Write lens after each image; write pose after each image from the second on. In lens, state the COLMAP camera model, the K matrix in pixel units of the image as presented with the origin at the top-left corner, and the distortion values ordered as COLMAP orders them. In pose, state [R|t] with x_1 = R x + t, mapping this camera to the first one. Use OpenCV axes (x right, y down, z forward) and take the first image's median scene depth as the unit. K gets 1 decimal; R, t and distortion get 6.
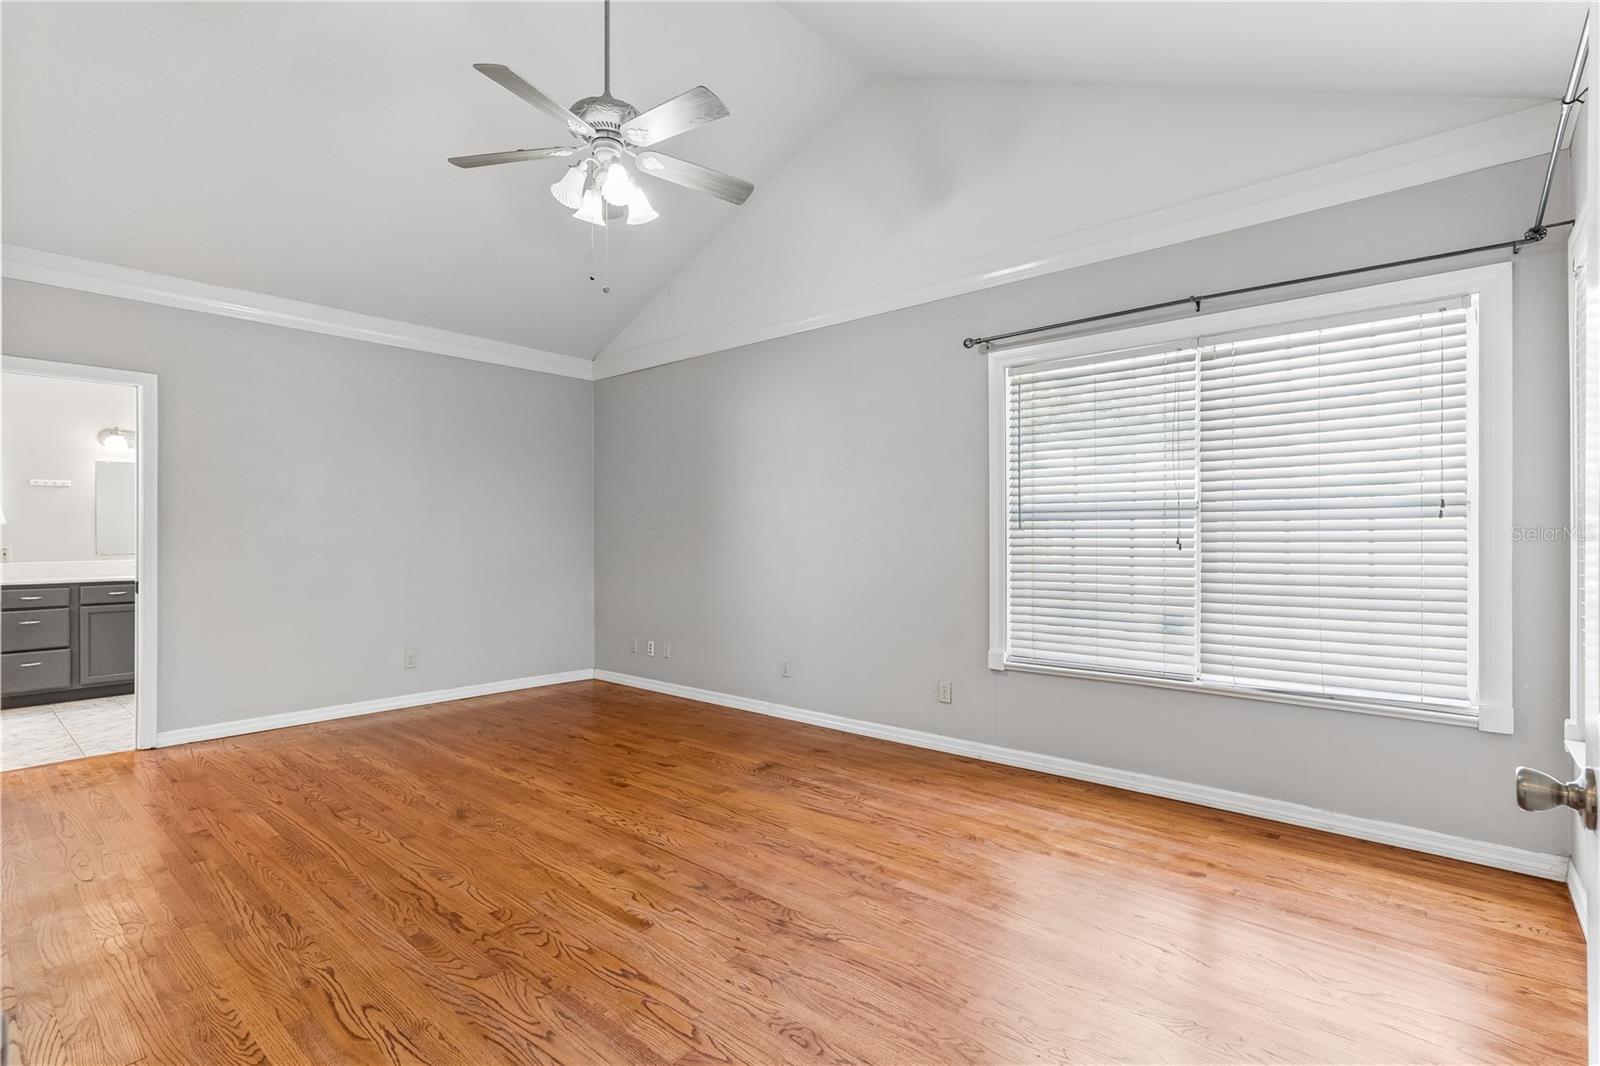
lens RADIAL K [[766.1, 0, 800.1], [0, 766.1, 534.4], [0, 0, 1]] dist [0.000327, 0.000112]
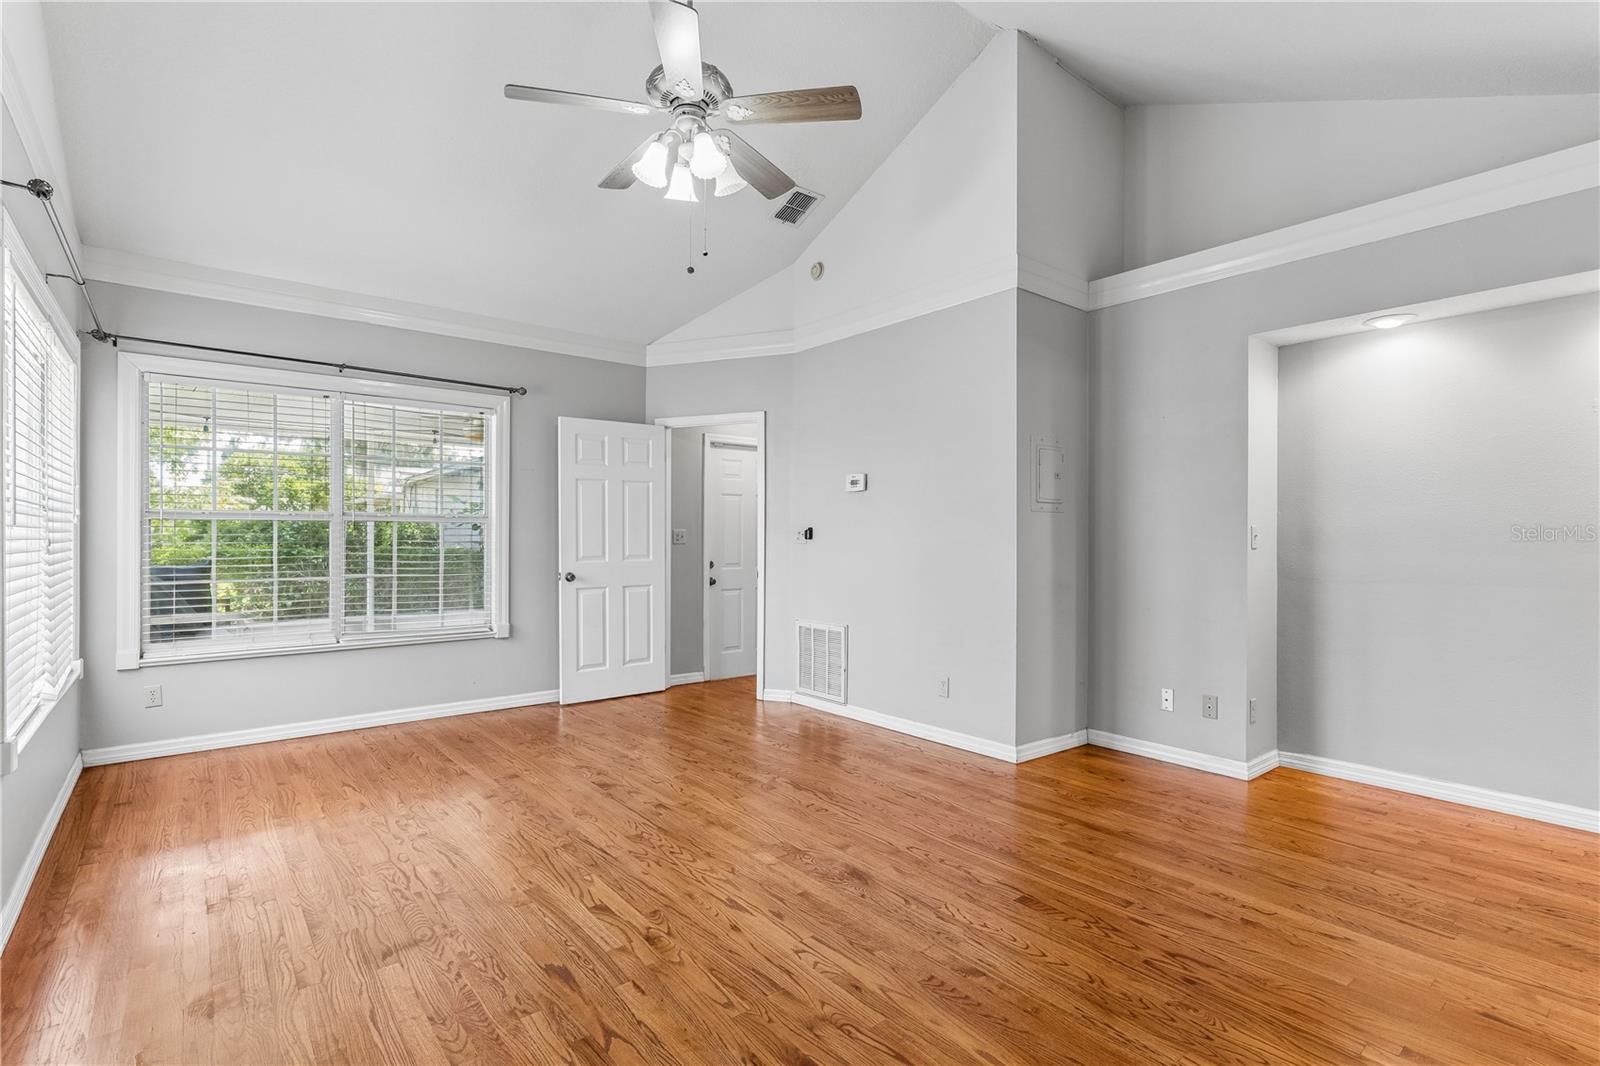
lens RADIAL K [[766.1, 0, 799.0], [0, 766.1, 534.6], [0, 0, 1]] dist [0.000327, 0.000112]
pose [[-0.984749, -0.000154, 0.173982, -0.492700], [-0.000661, 0.999996, -0.002856, 0.003303], [-0.173981, -0.002928, -0.984745, 1.717461]]
